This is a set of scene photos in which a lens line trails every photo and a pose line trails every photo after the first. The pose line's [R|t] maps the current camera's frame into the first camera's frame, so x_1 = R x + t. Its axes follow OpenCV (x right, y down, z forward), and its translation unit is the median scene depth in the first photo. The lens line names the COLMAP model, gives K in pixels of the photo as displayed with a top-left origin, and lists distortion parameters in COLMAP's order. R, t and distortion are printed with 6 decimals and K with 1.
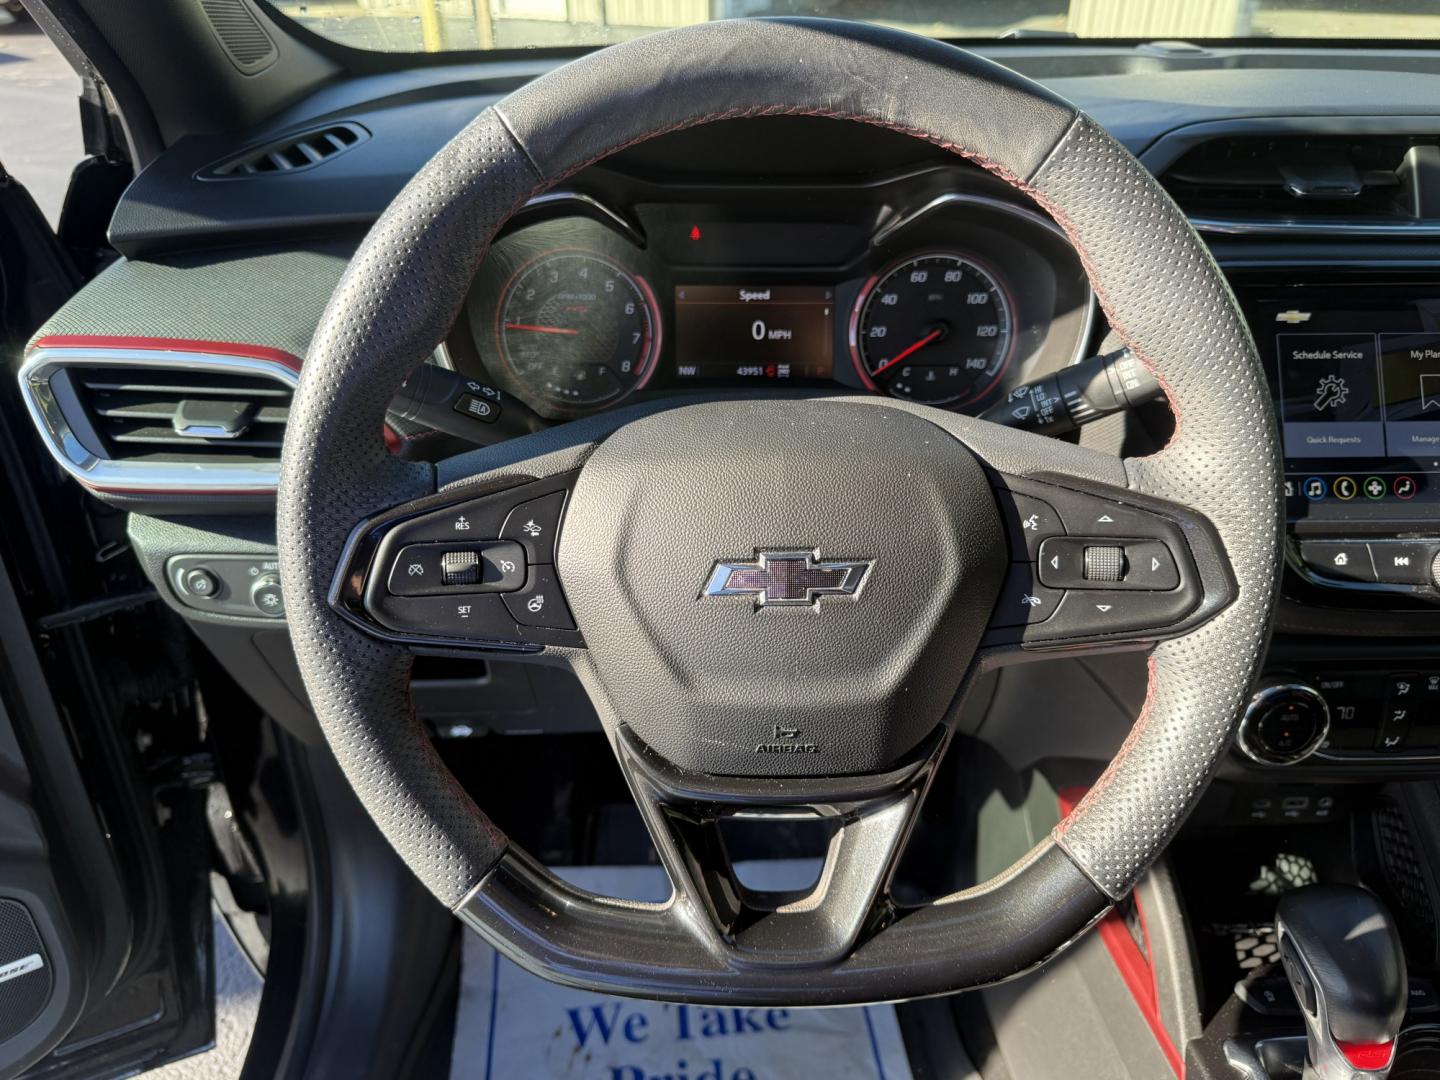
lens RADIAL K [[1035.8, 0, 690.9], [0, 1035.8, 537.9], [0, 0, 1]] dist [0.018971, -0.030340]
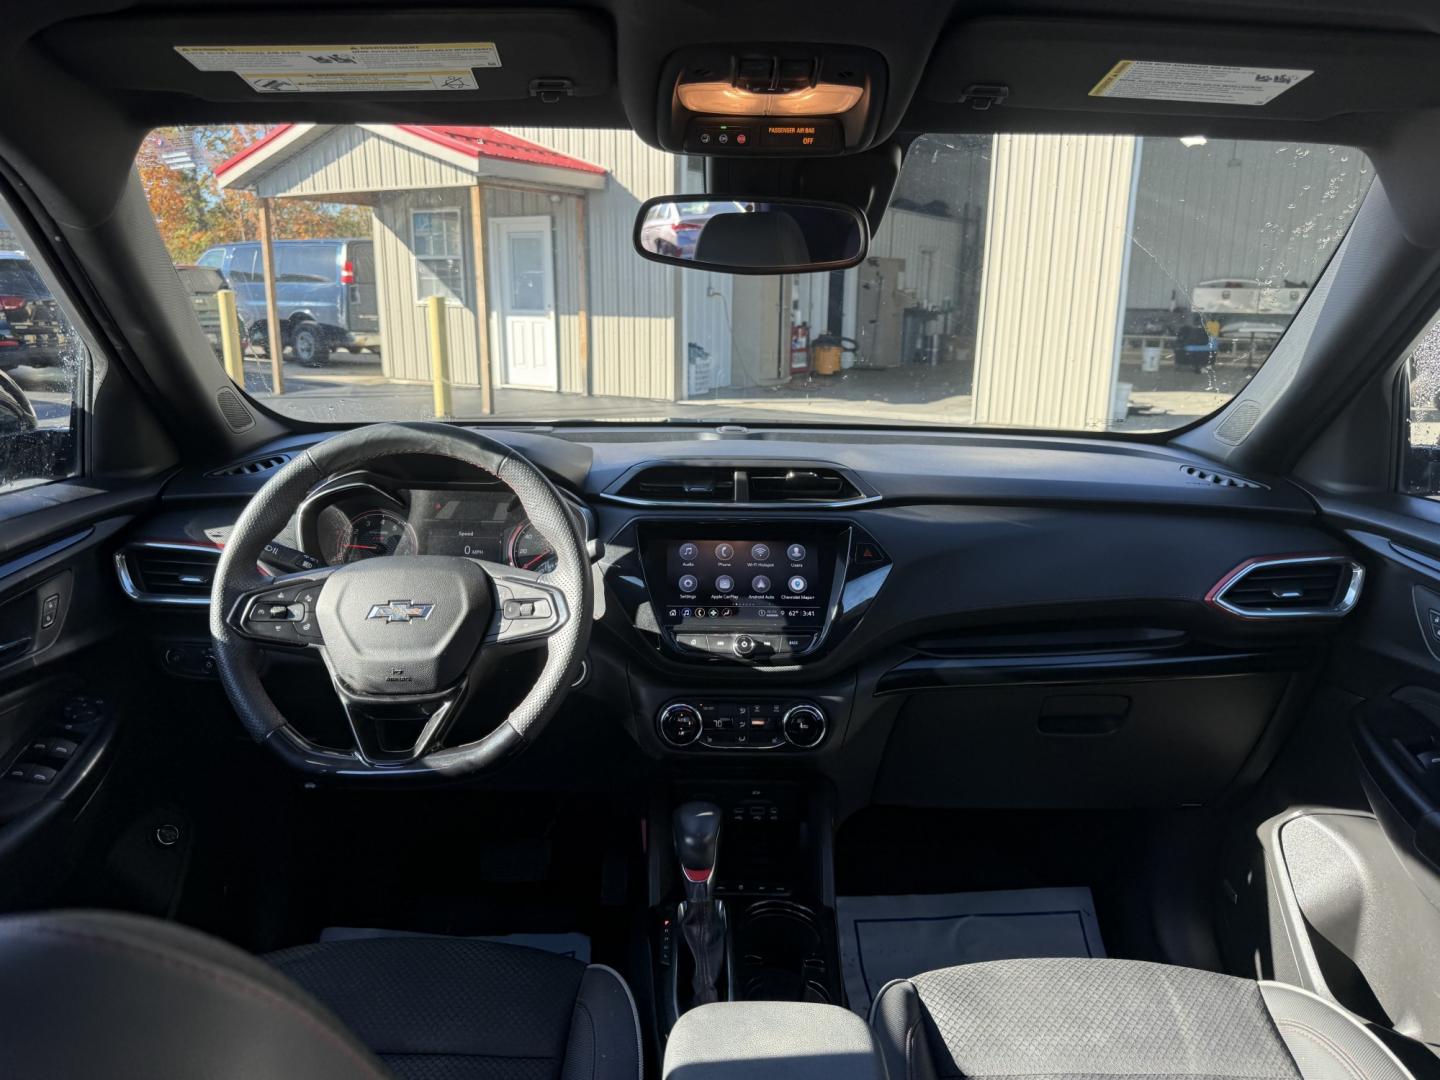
lens RADIAL K [[1035.8, 0, 708.9], [0, 1035.8, 530.1], [0, 0, 1]] dist [0.018971, -0.030340]
pose [[0.999806, 0.015572, 0.012080, 0.619731], [-0.010868, 0.946948, -0.321204, 0.501496], [-0.016440, 0.321011, 0.946933, -1.175333]]
